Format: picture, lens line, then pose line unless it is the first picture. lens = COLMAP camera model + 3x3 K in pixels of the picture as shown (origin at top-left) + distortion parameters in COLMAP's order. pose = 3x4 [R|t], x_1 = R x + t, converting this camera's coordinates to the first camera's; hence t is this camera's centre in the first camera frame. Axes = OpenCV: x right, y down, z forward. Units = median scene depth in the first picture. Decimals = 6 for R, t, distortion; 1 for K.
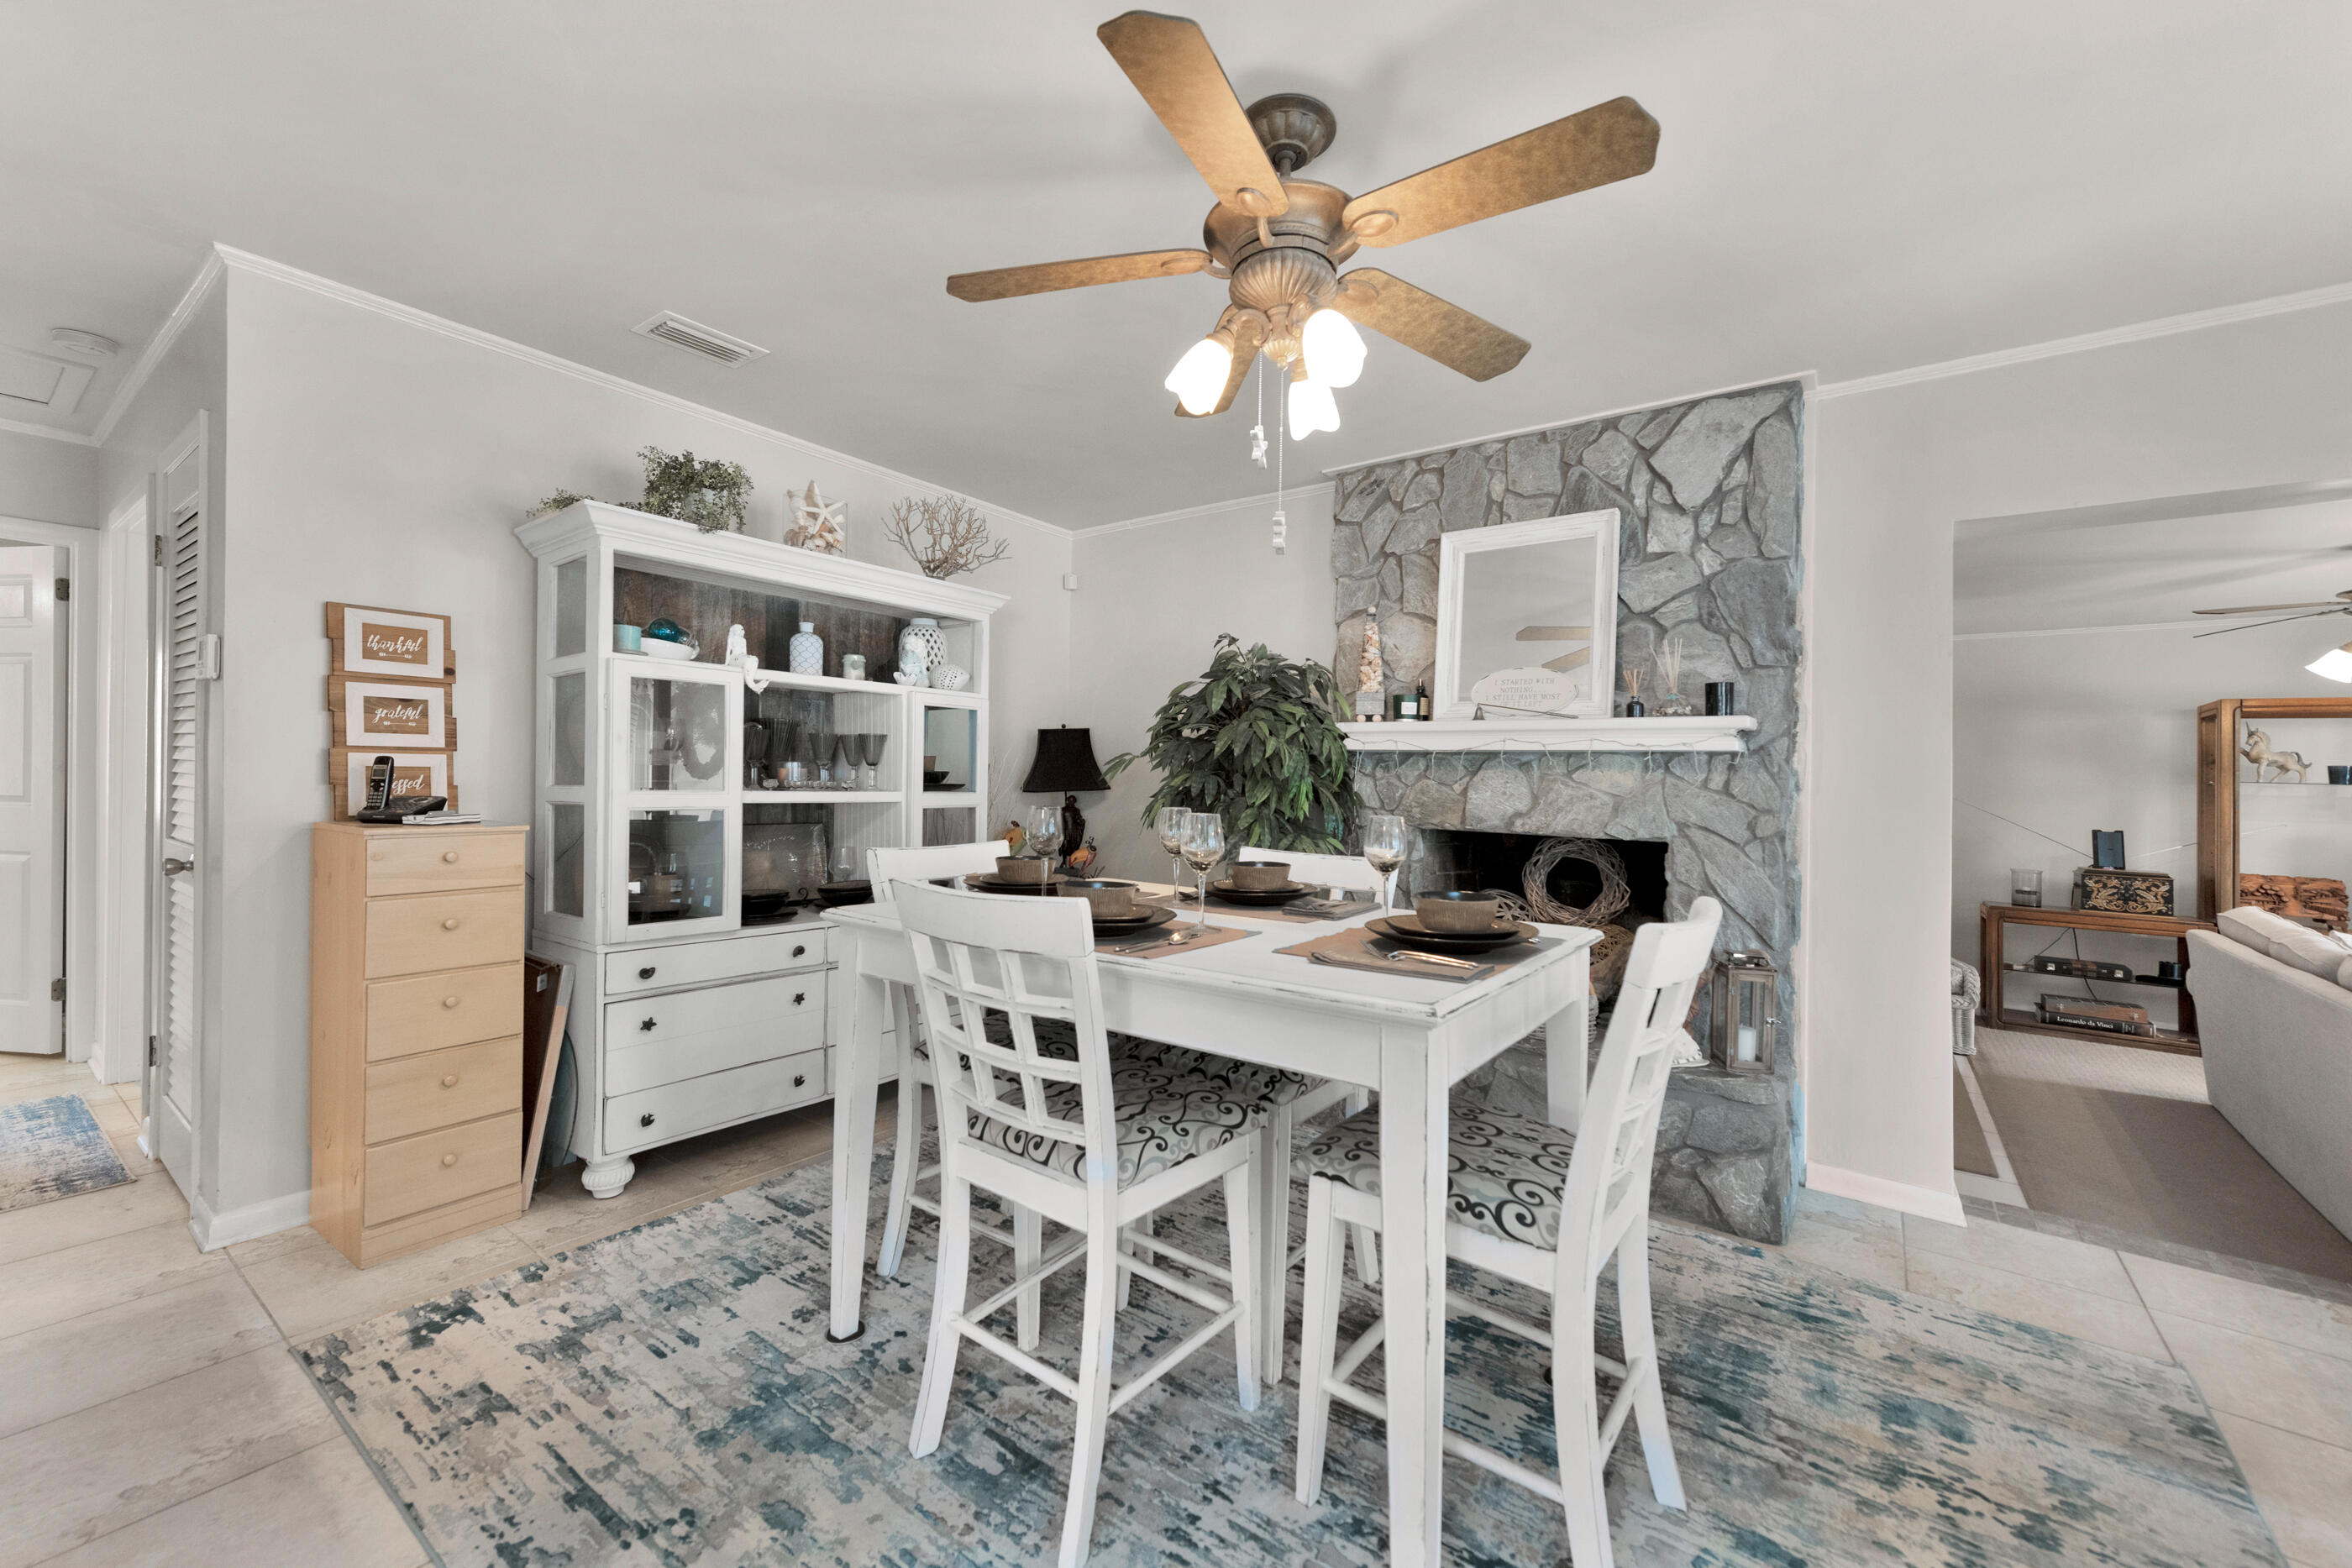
lens RADIAL K [[1065.2, 0, 1016.2], [0, 1065.2, 764.7], [0, 0, 1]] dist [0.039171, -0.008173]
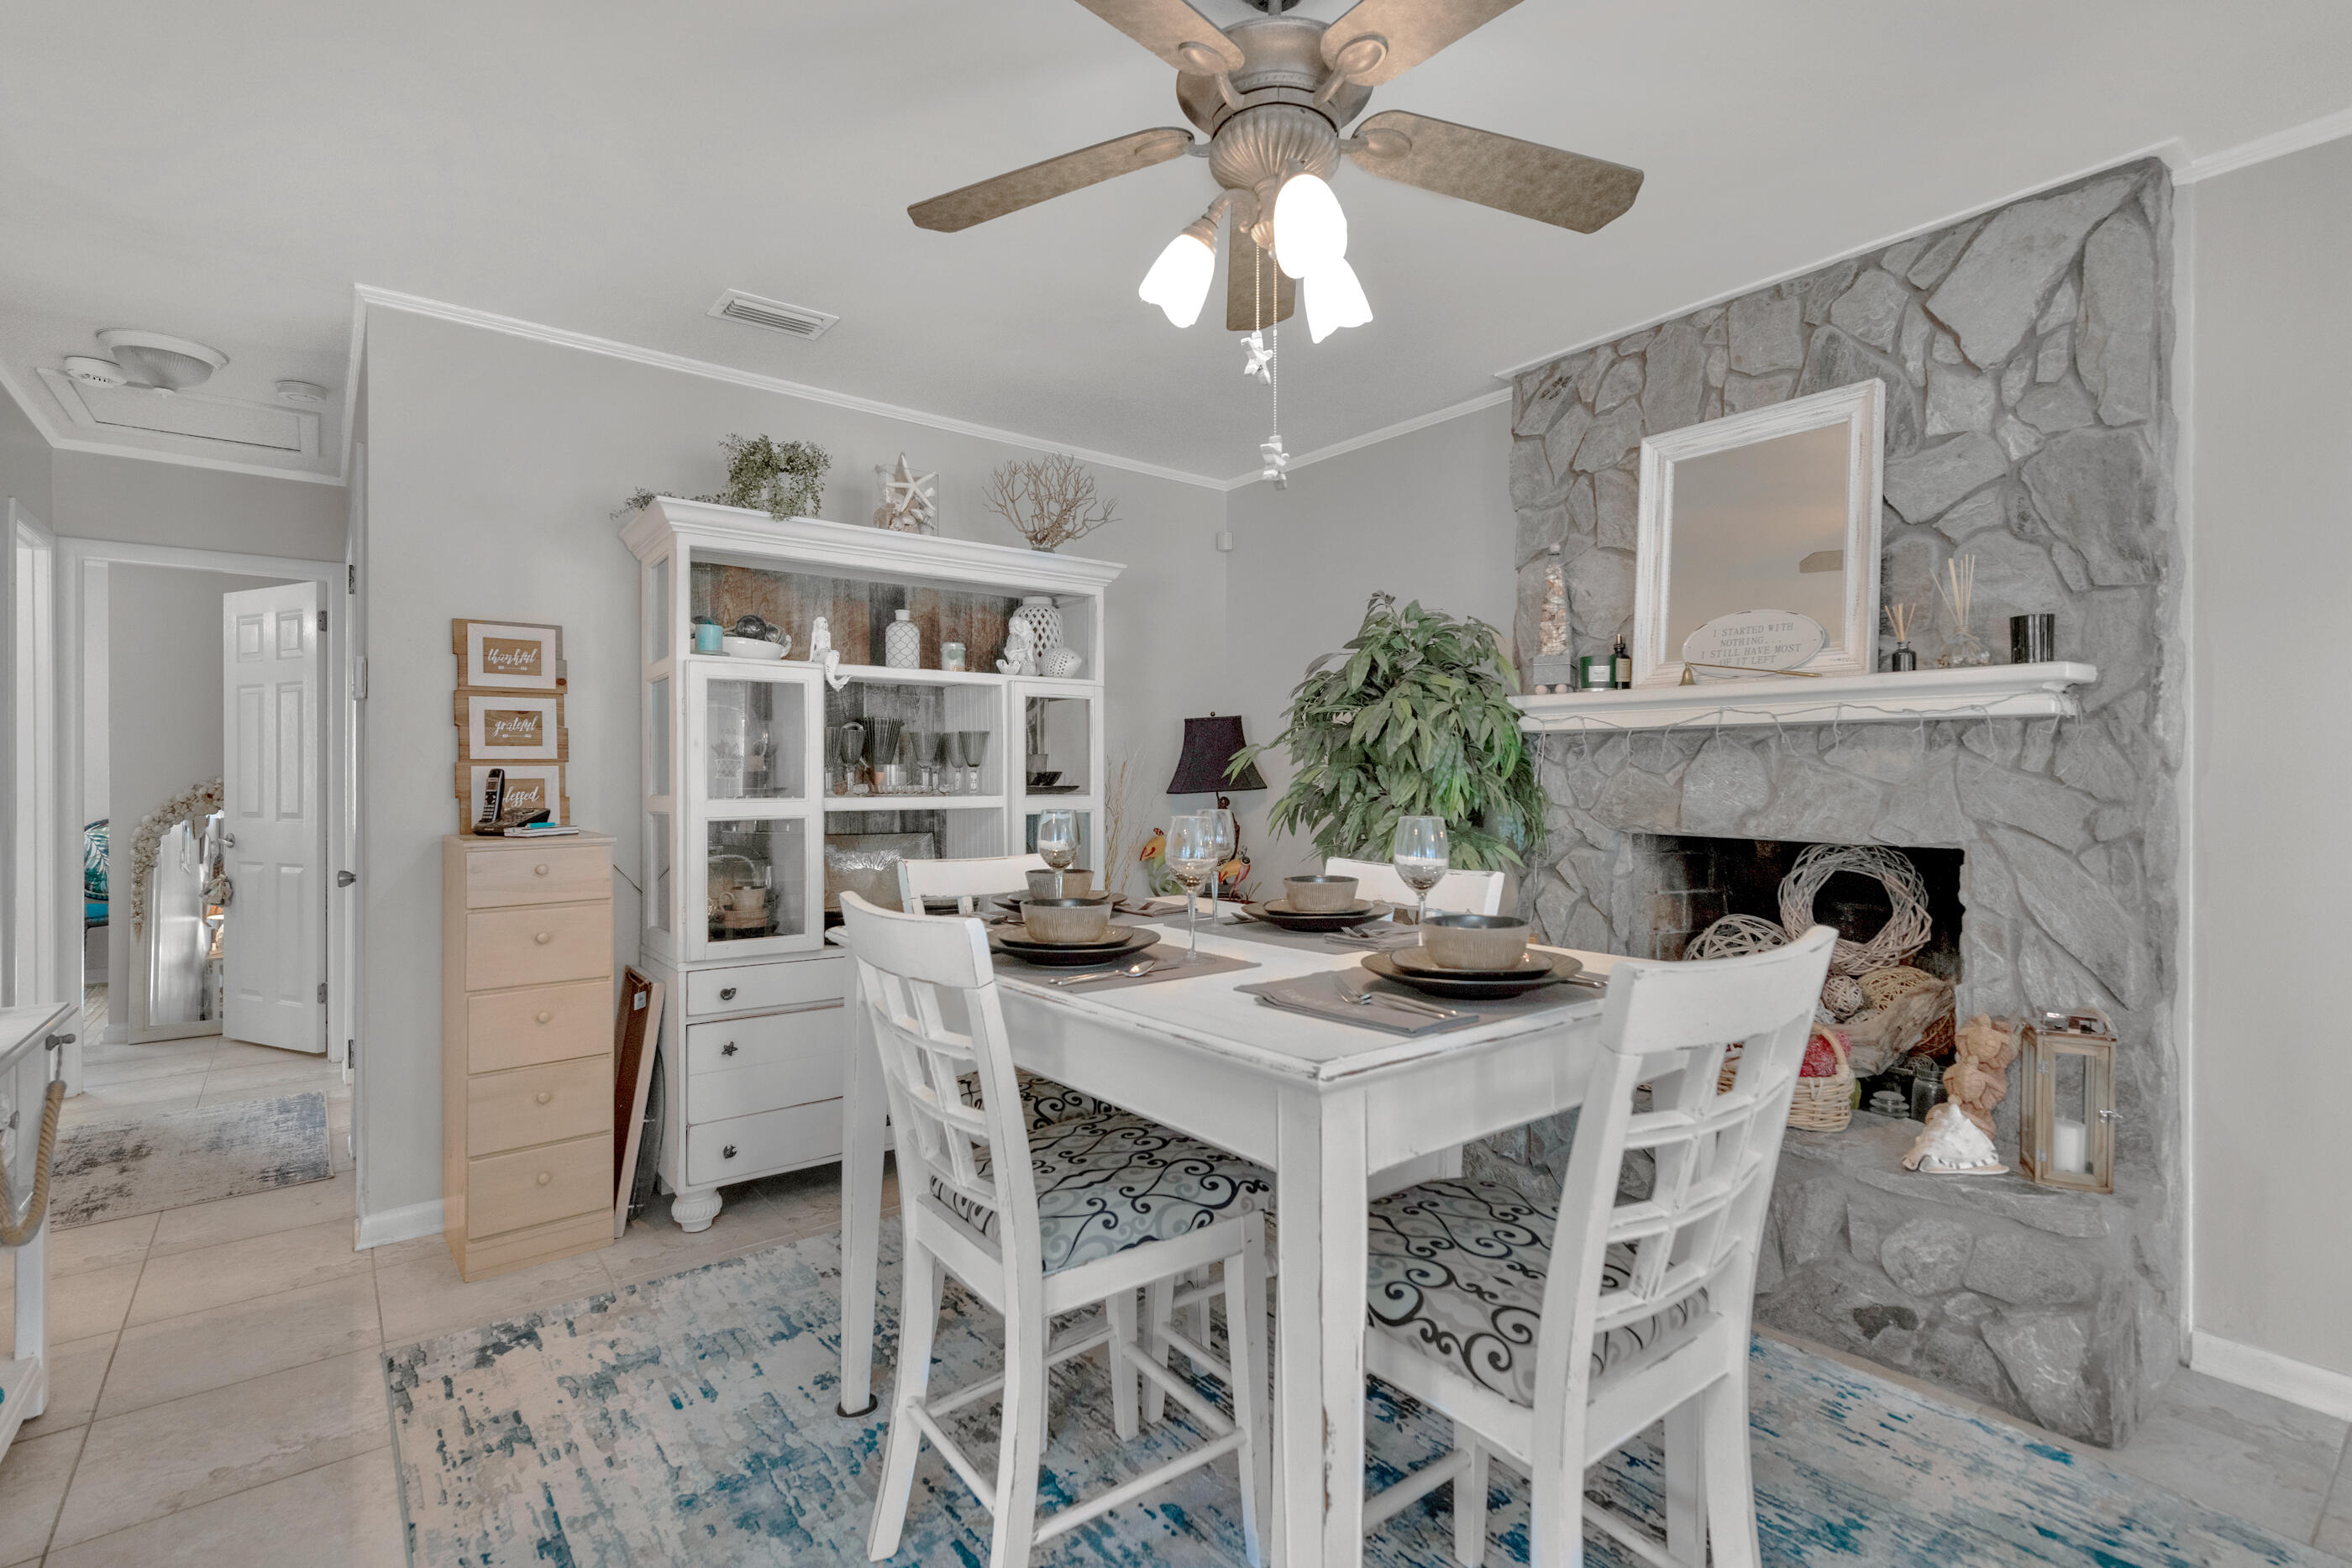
lens RADIAL K [[1210.6, 0, 1021.9], [0, 1210.6, 762.7], [0, 0, 1]] dist [0.045273, -0.014807]
pose [[0.959059, -0.025143, -0.282087, 0.240557], [0.023979, 0.999684, -0.007579, 0.007468], [0.282188, 0.000505, 0.959359, 0.063193]]
